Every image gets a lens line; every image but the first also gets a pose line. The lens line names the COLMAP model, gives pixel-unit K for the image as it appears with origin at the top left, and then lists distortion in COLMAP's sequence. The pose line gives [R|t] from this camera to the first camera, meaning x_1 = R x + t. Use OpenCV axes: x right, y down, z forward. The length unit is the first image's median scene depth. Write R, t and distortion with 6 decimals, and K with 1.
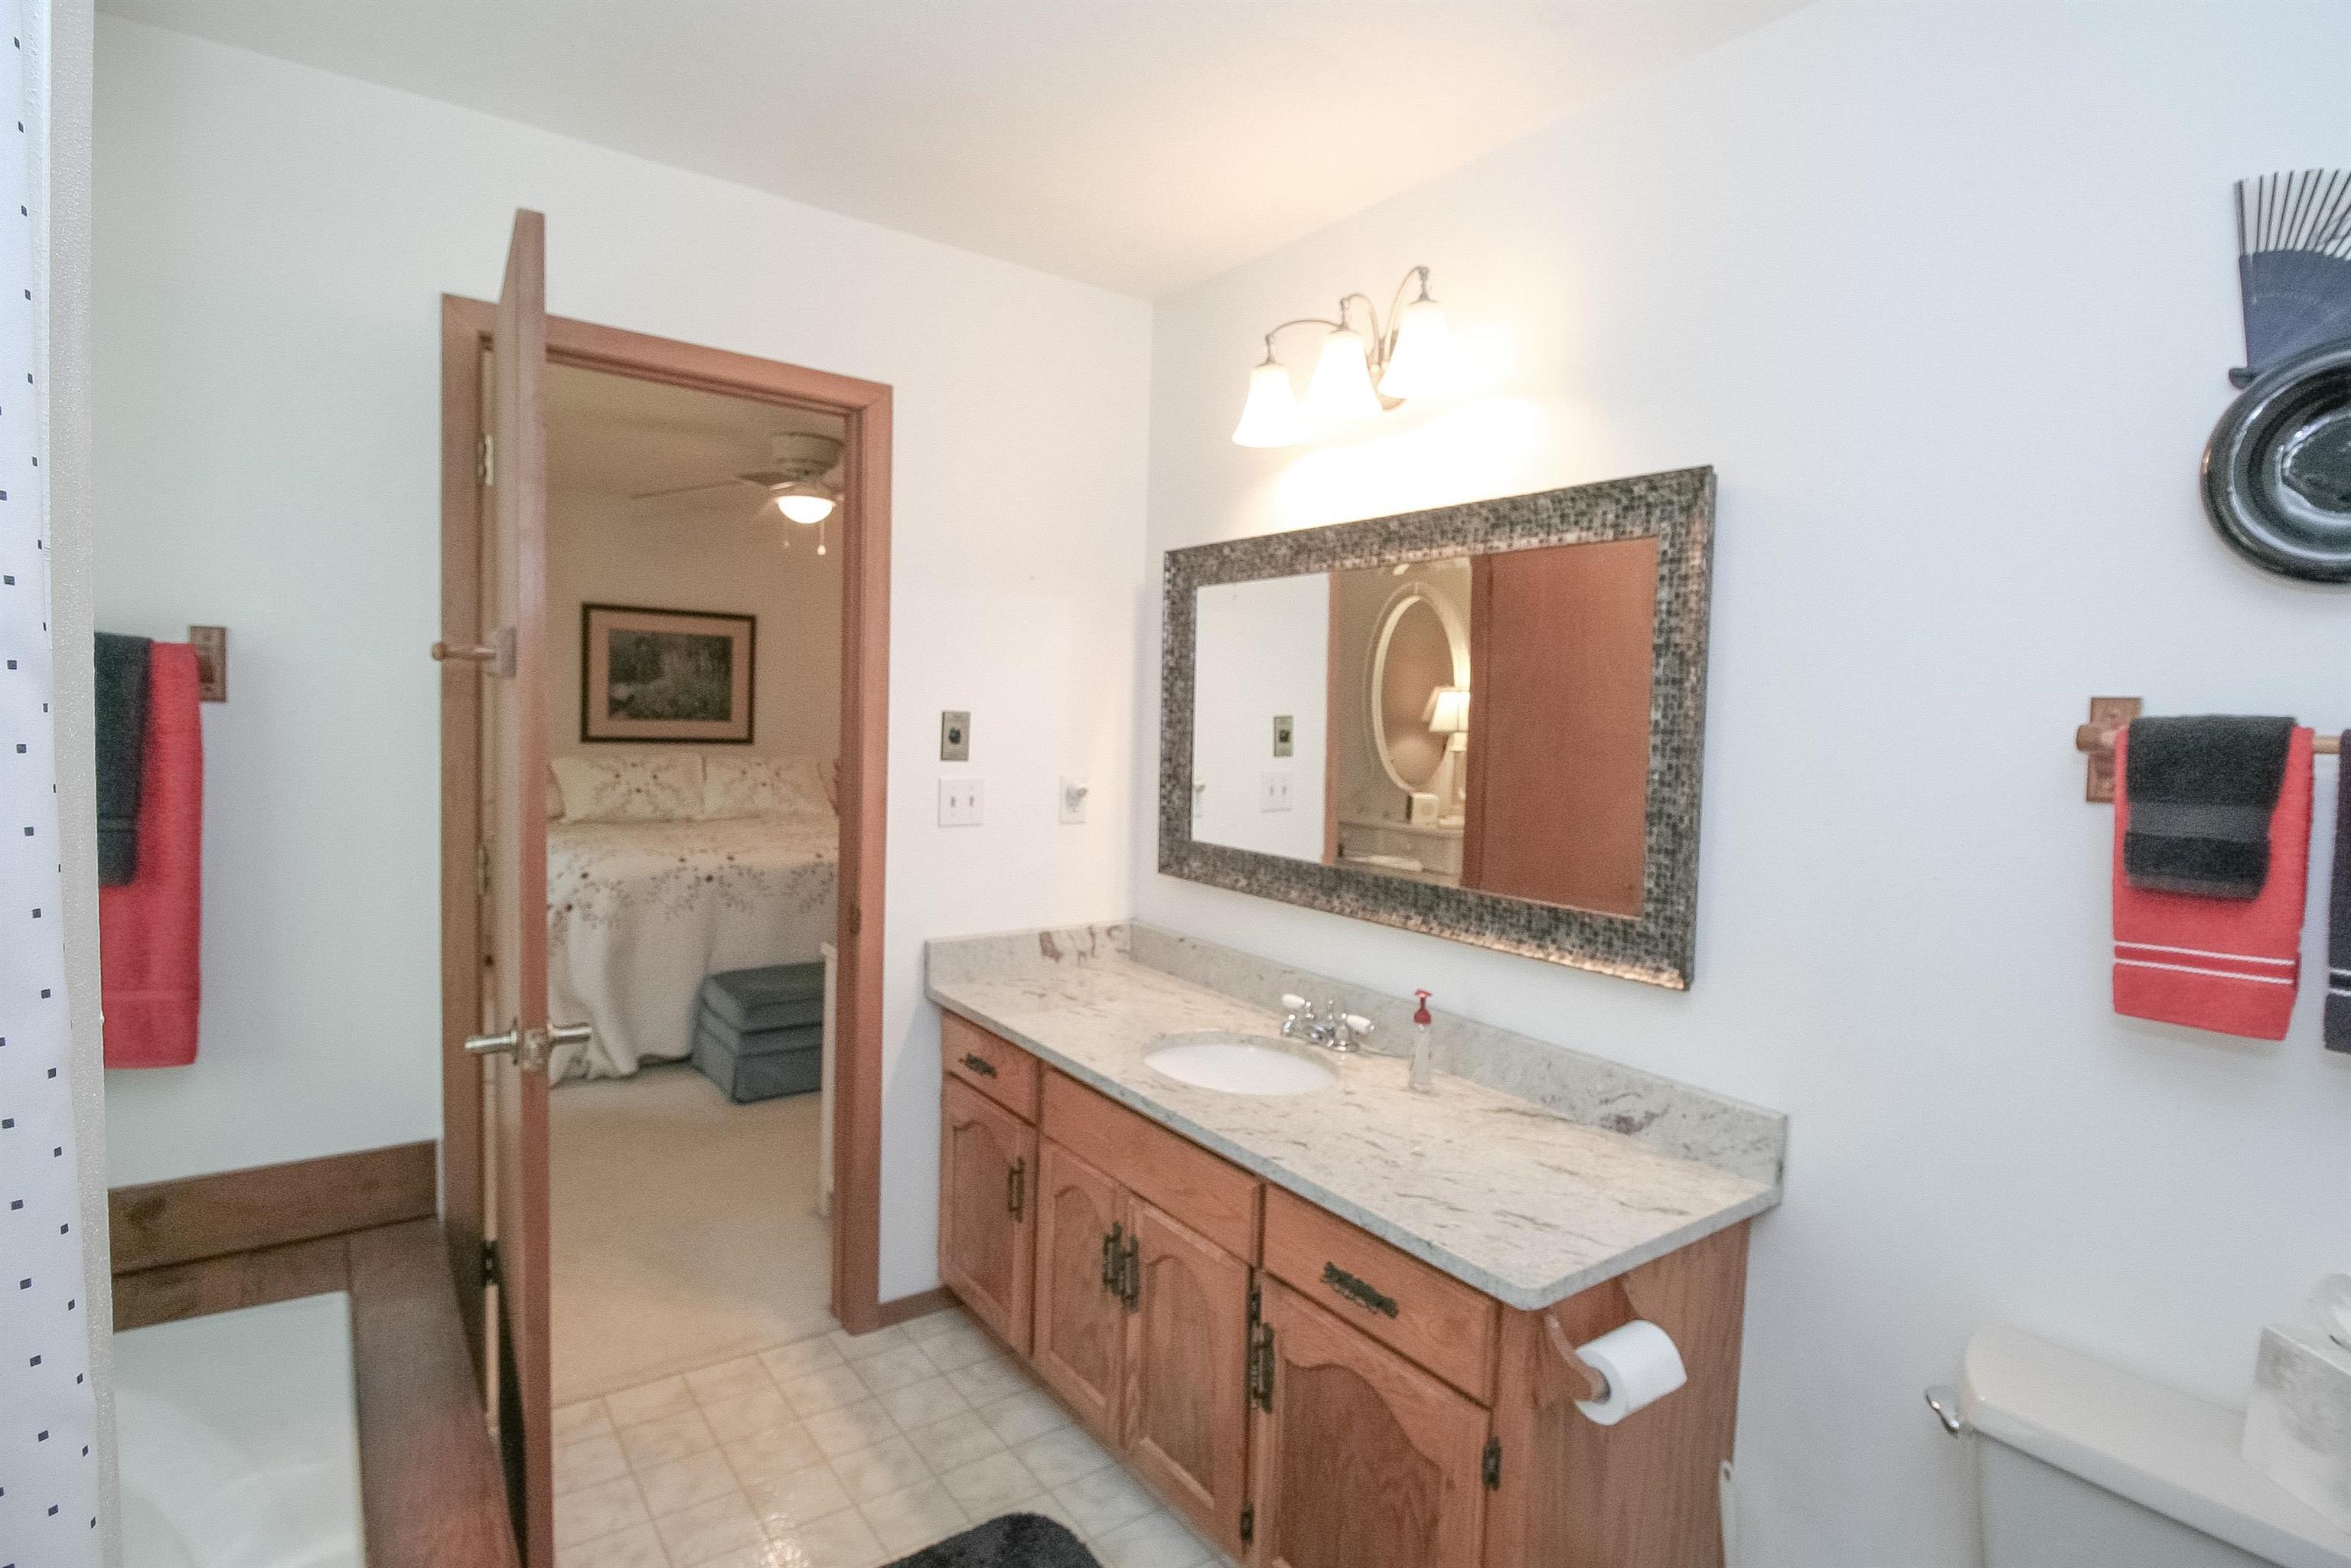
lens RADIAL K [[1169.4, 0, 1183.3], [0, 1169.4, 770.8], [0, 0, 1]] dist [-0.002016, -0.000197]
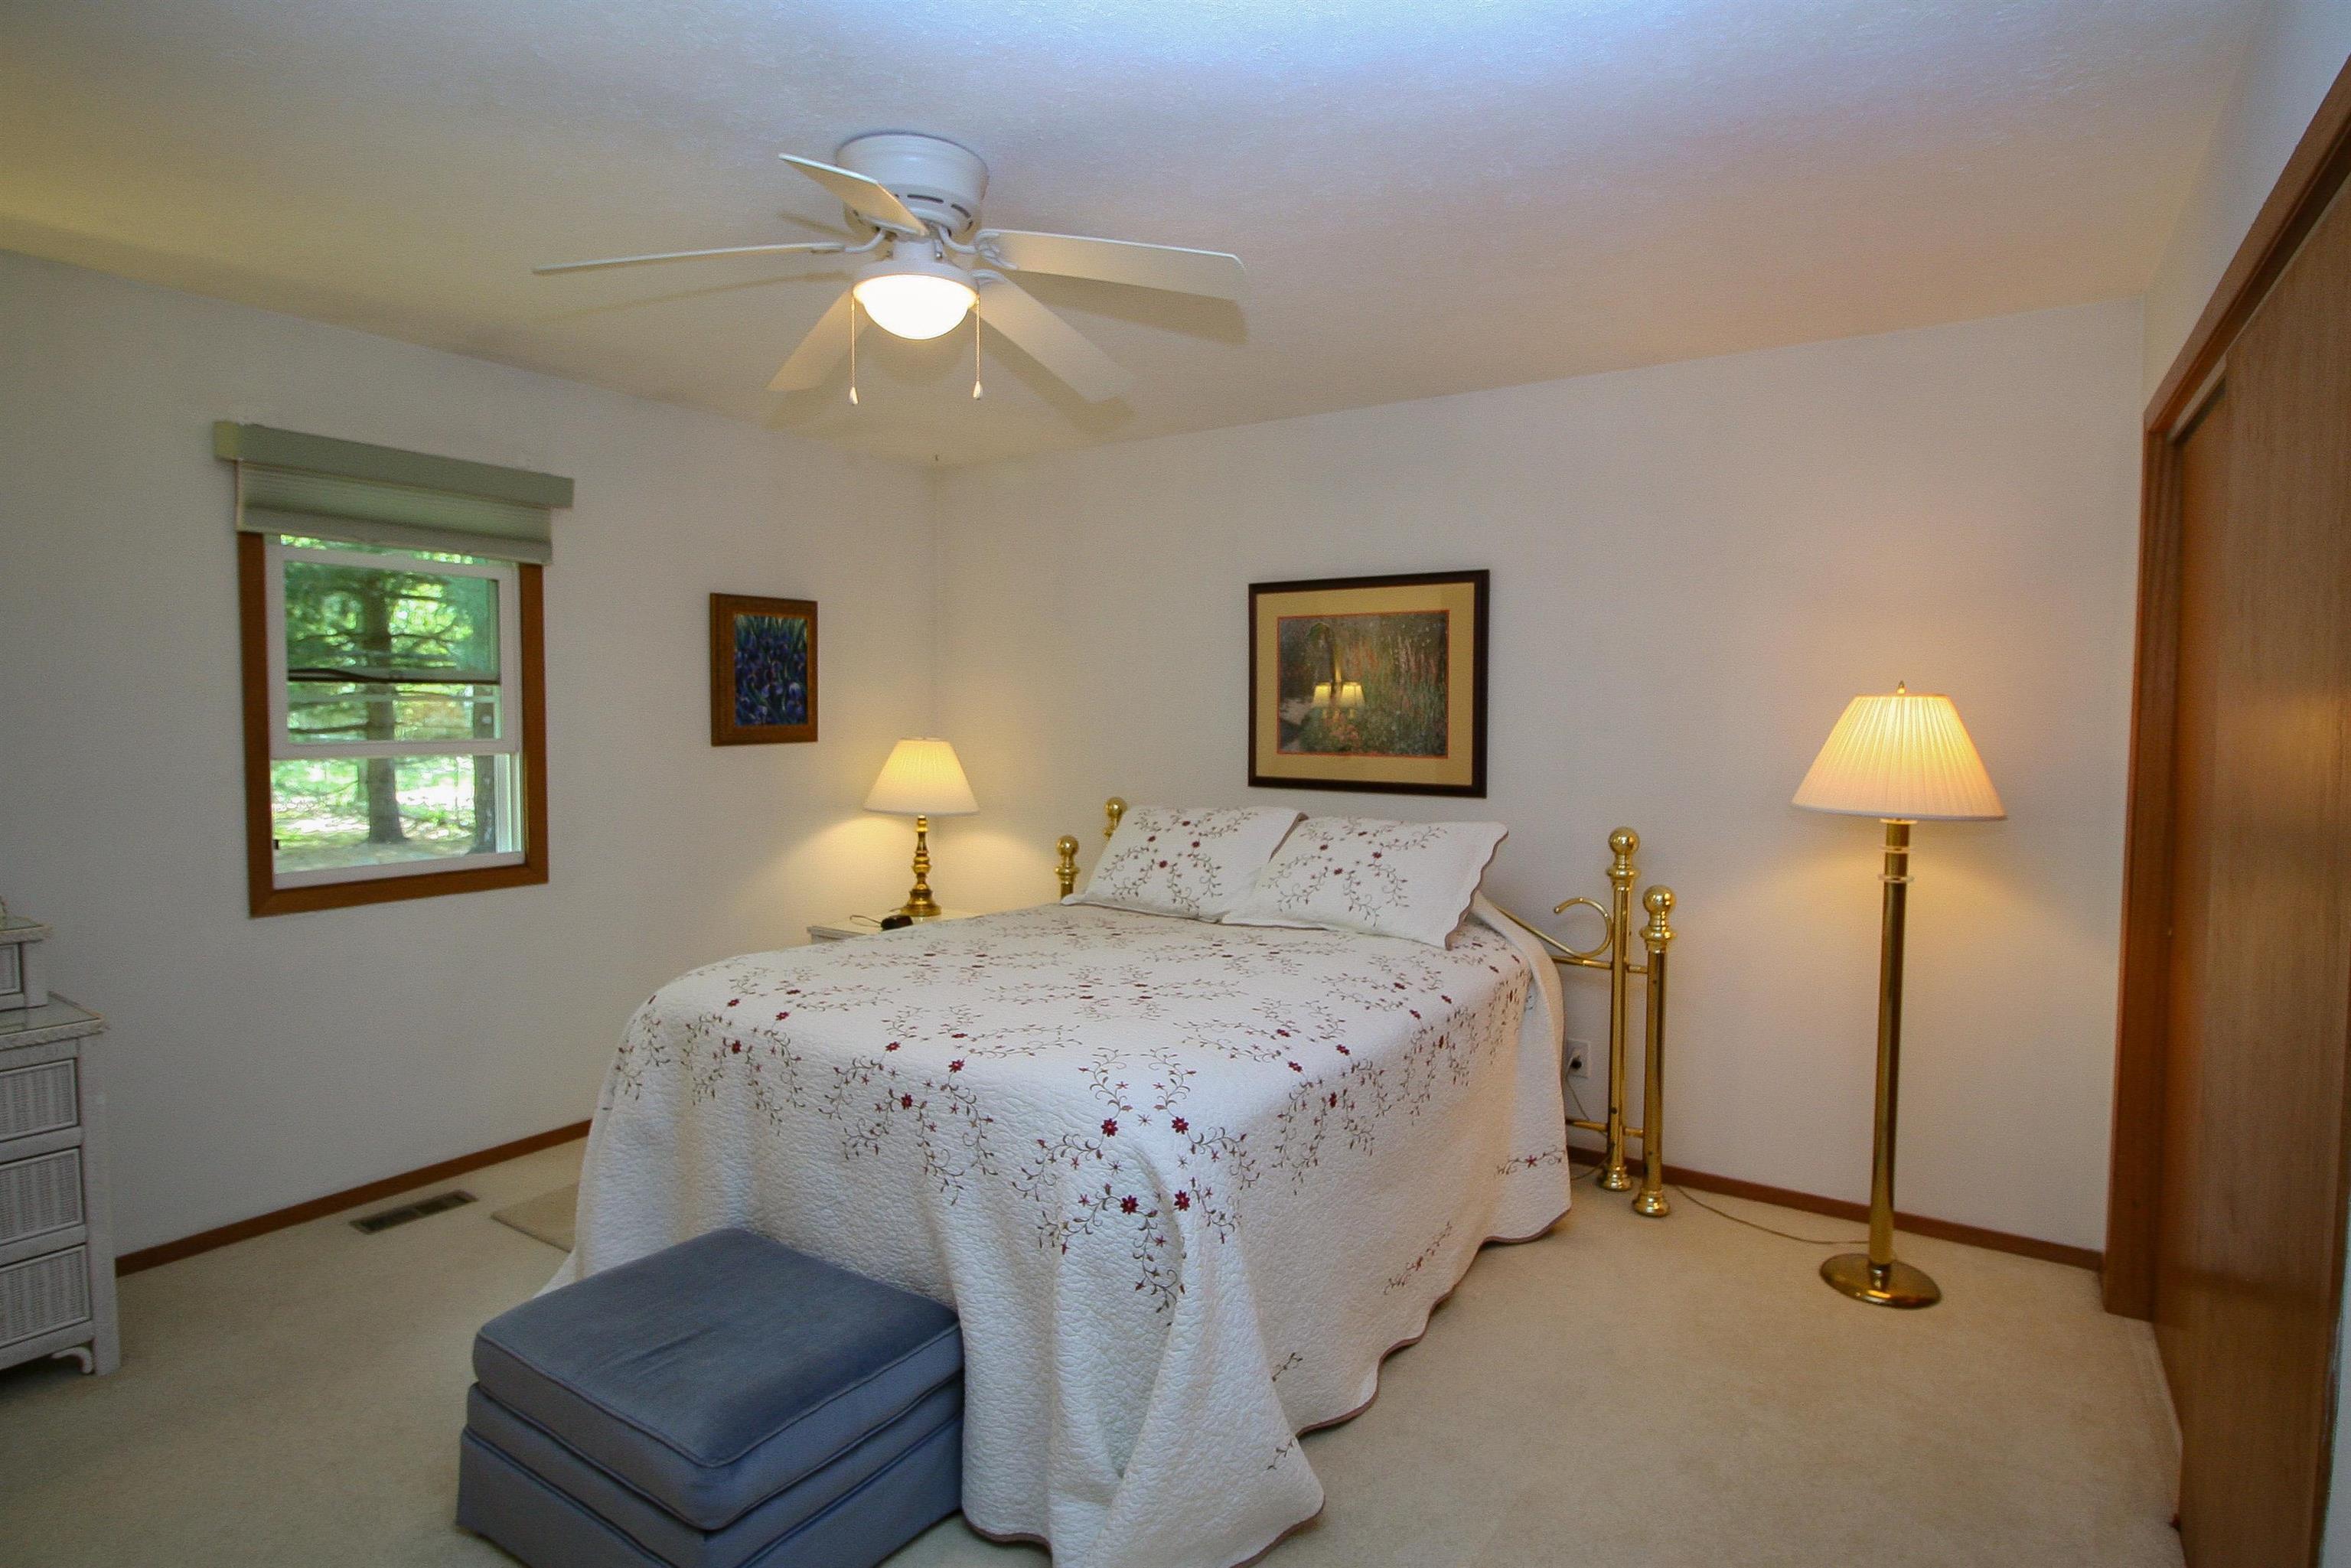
lens RADIAL K [[1169.4, 0, 1183.3], [0, 1169.4, 770.8], [0, 0, 1]] dist [-0.002016, -0.000197]
pose [[0.360438, 0.014149, -0.932676, 0.115637], [-0.044966, 0.998986, -0.002223, -0.029442], [0.931699, 0.042740, 0.360709, 0.701104]]
